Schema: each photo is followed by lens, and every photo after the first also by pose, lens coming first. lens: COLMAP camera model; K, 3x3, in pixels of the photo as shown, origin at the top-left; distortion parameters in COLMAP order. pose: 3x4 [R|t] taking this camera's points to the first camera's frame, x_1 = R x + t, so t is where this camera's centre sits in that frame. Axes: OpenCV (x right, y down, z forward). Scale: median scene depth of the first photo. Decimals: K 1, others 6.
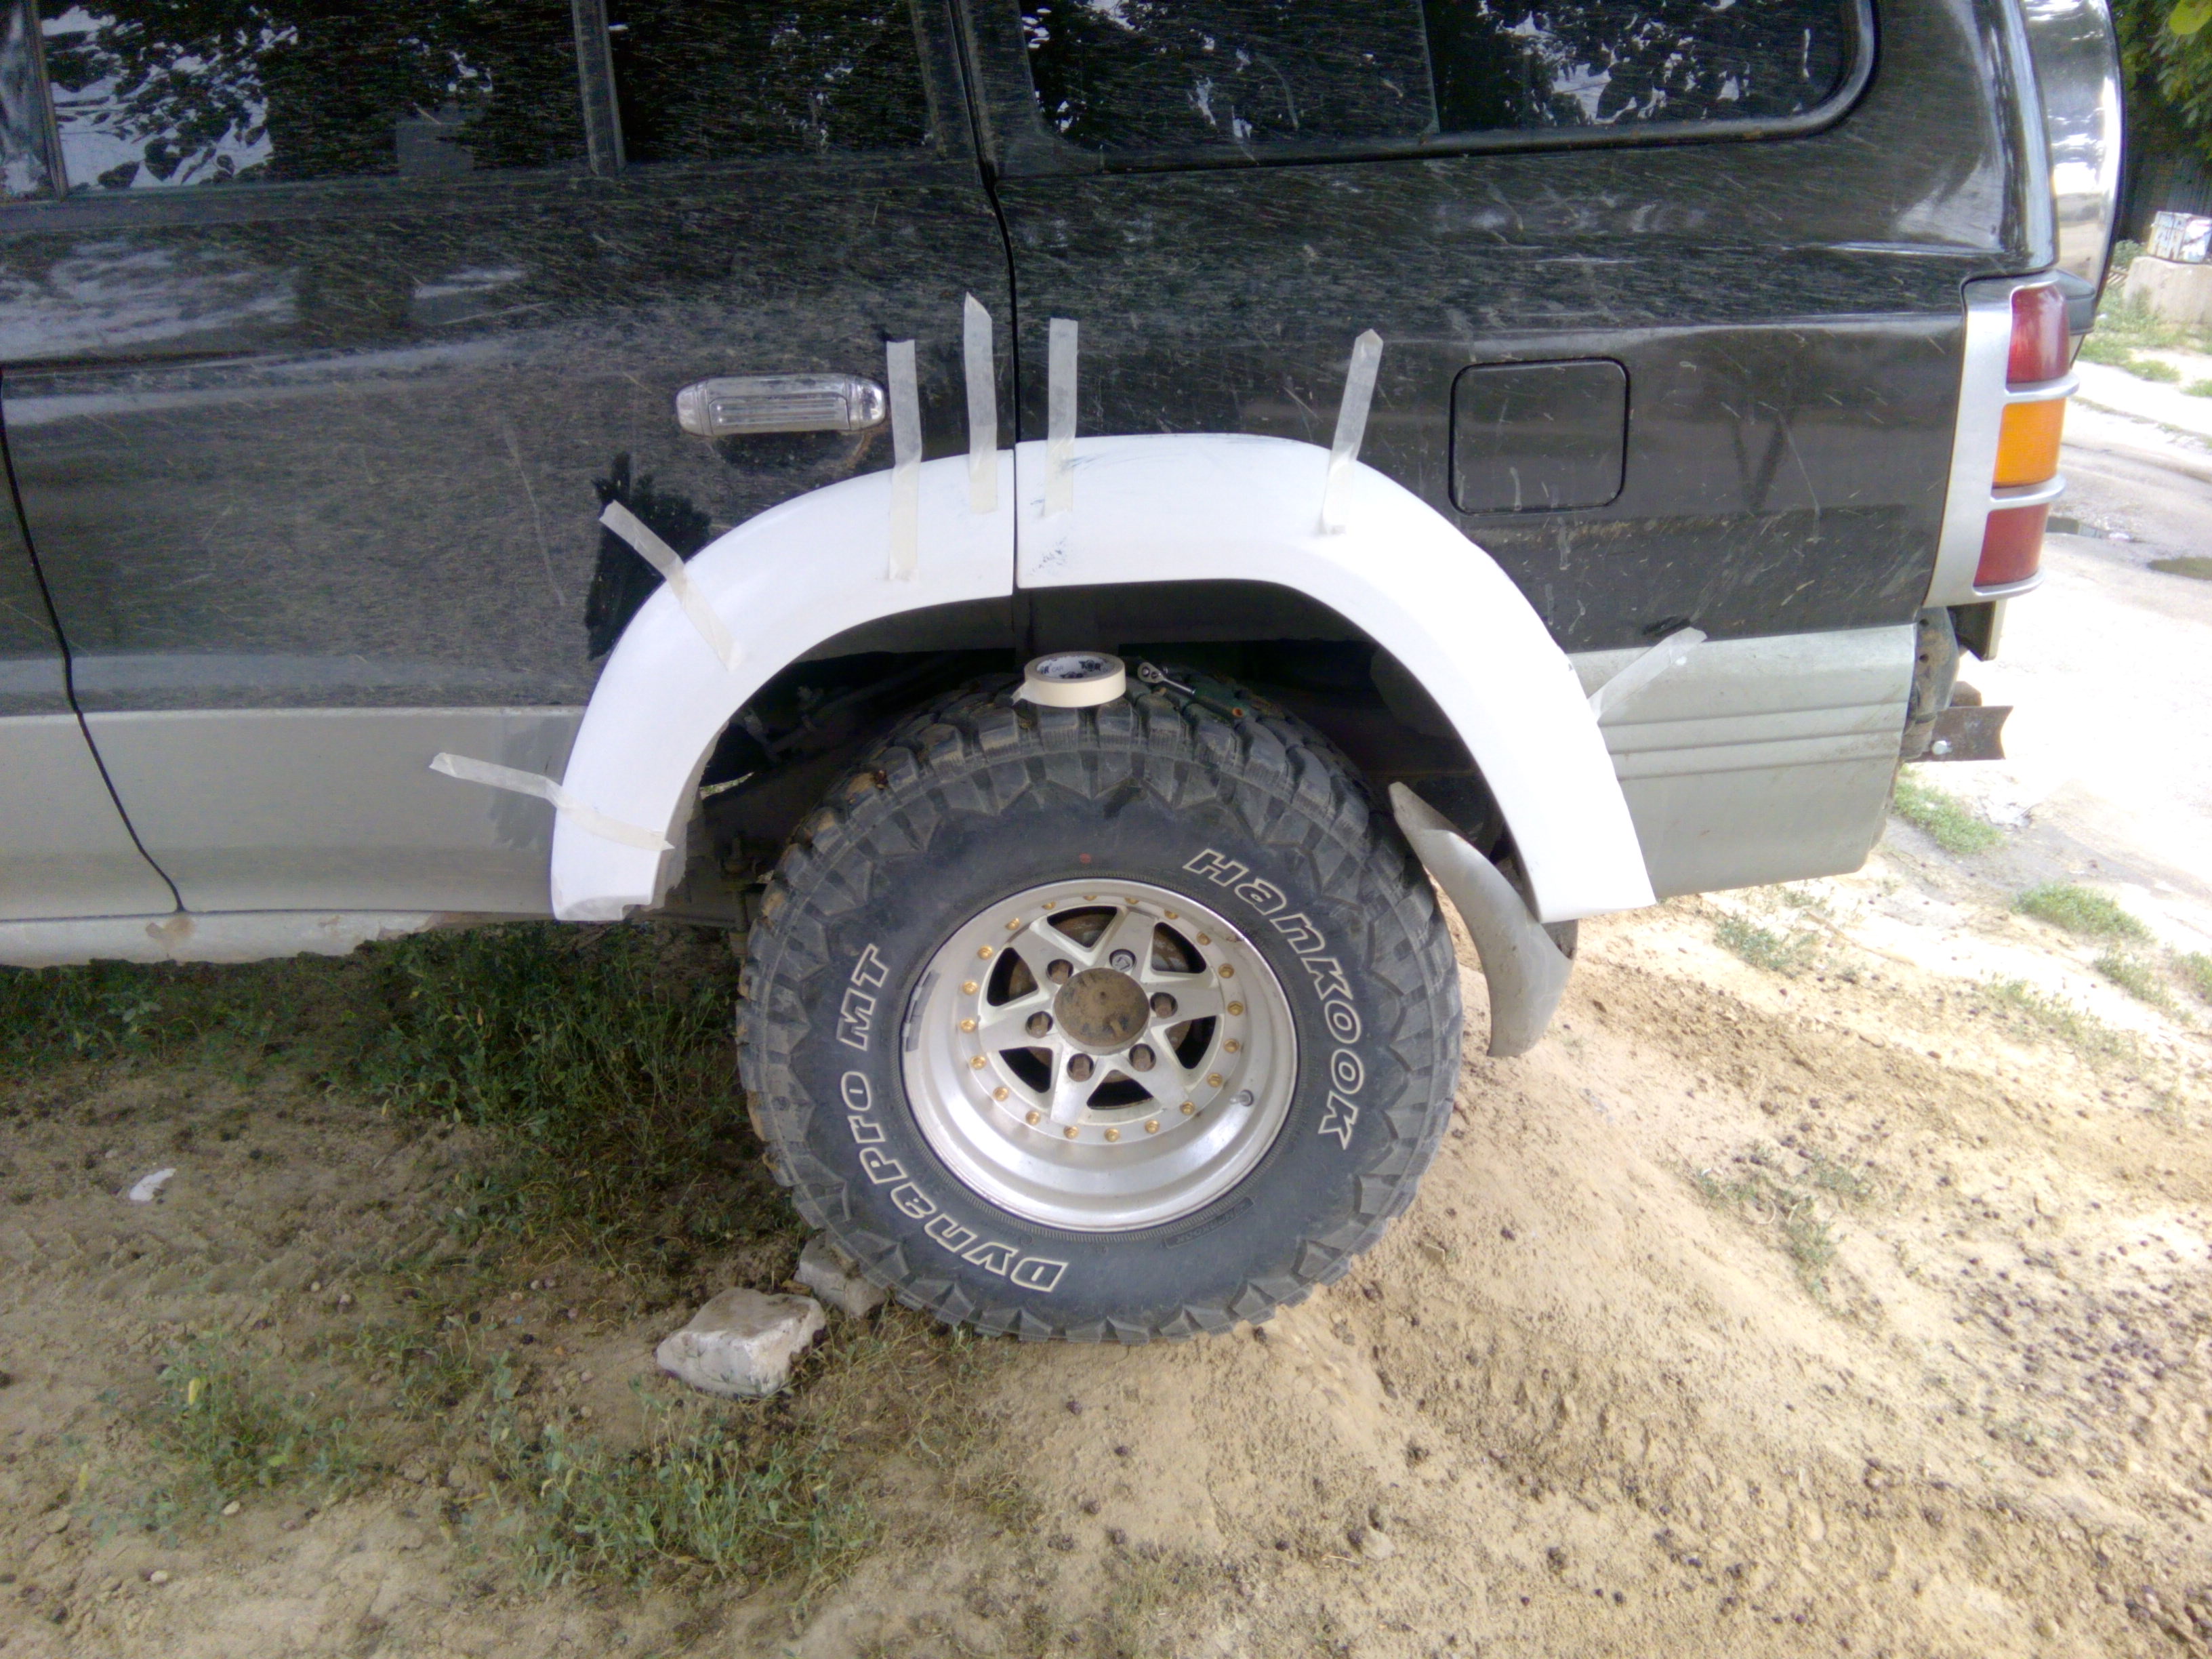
lens RADIAL K [[1684.0, 0, 1192.0], [0, 1684.0, 889.0], [0, 0, 1]] dist [0.050744, -0.065232]
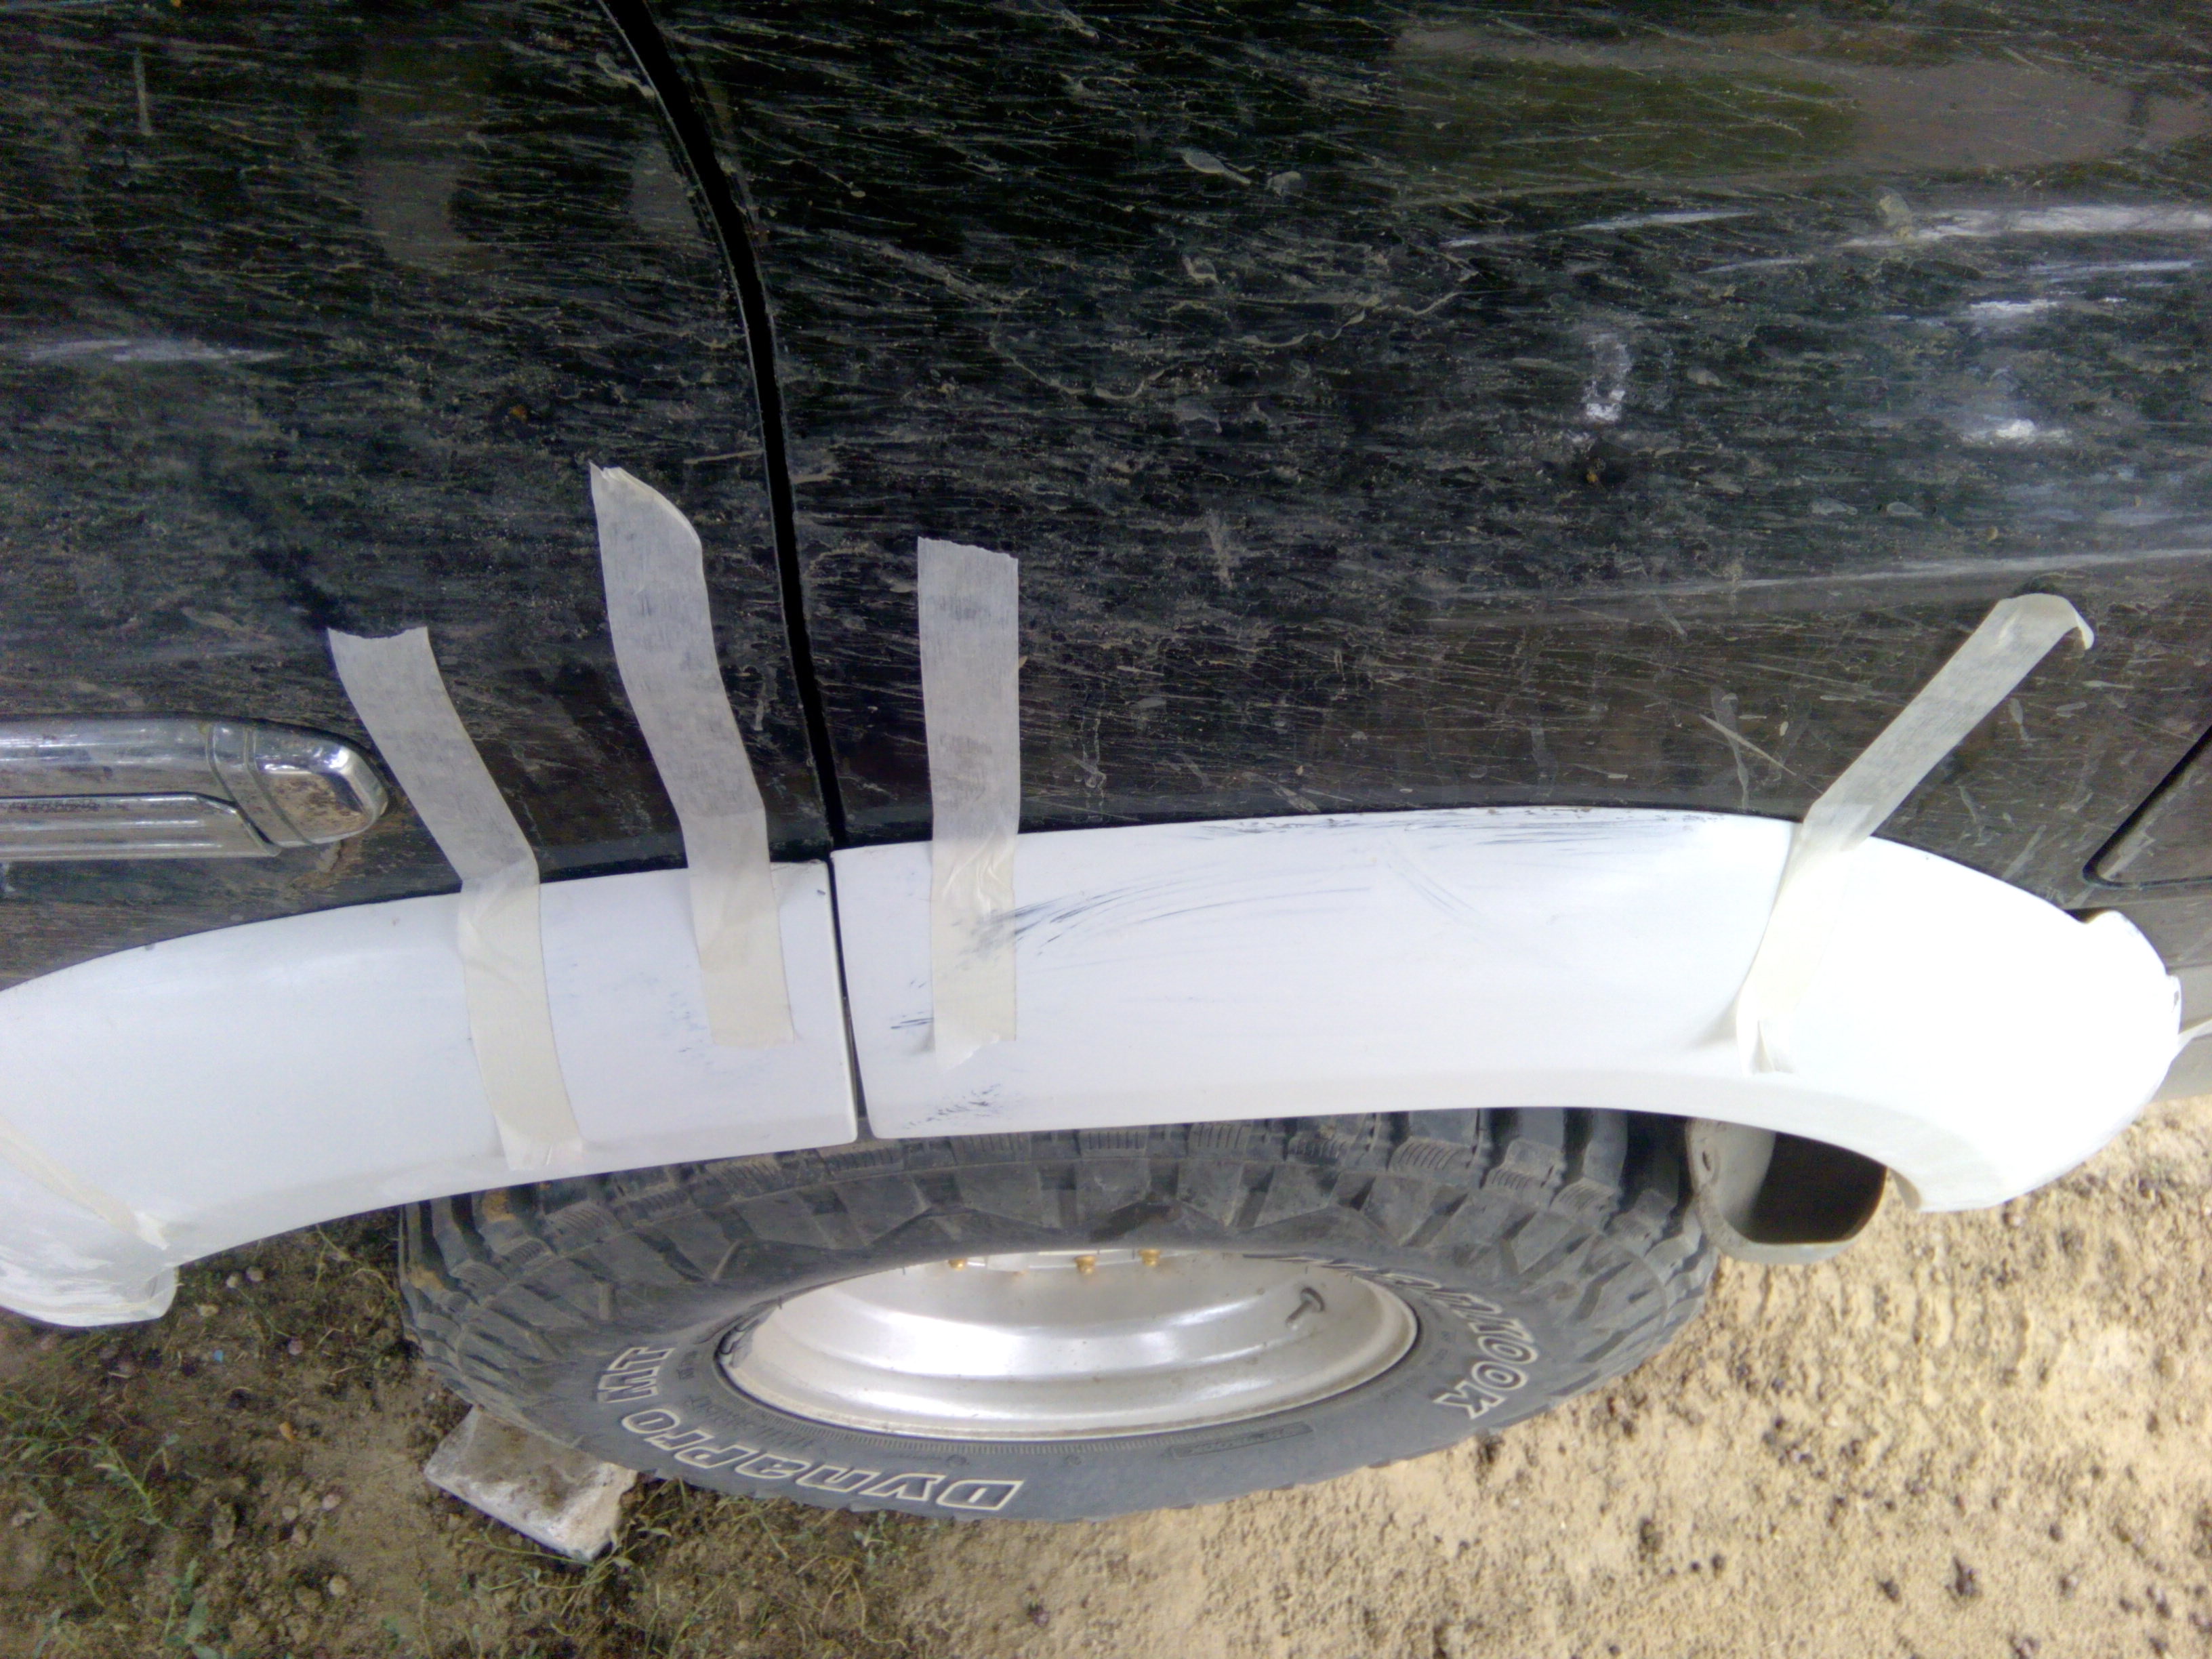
lens RADIAL K [[1684.0, 0, 1137.6], [0, 1684.0, 717.0], [0, 0, 1]] dist [0.050744, -0.065232]
pose [[0.999601, -0.001873, 0.028168, -0.049200], [-0.015359, 0.801106, 0.598325, -0.424406], [-0.023686, -0.598520, 0.800758, 0.676737]]
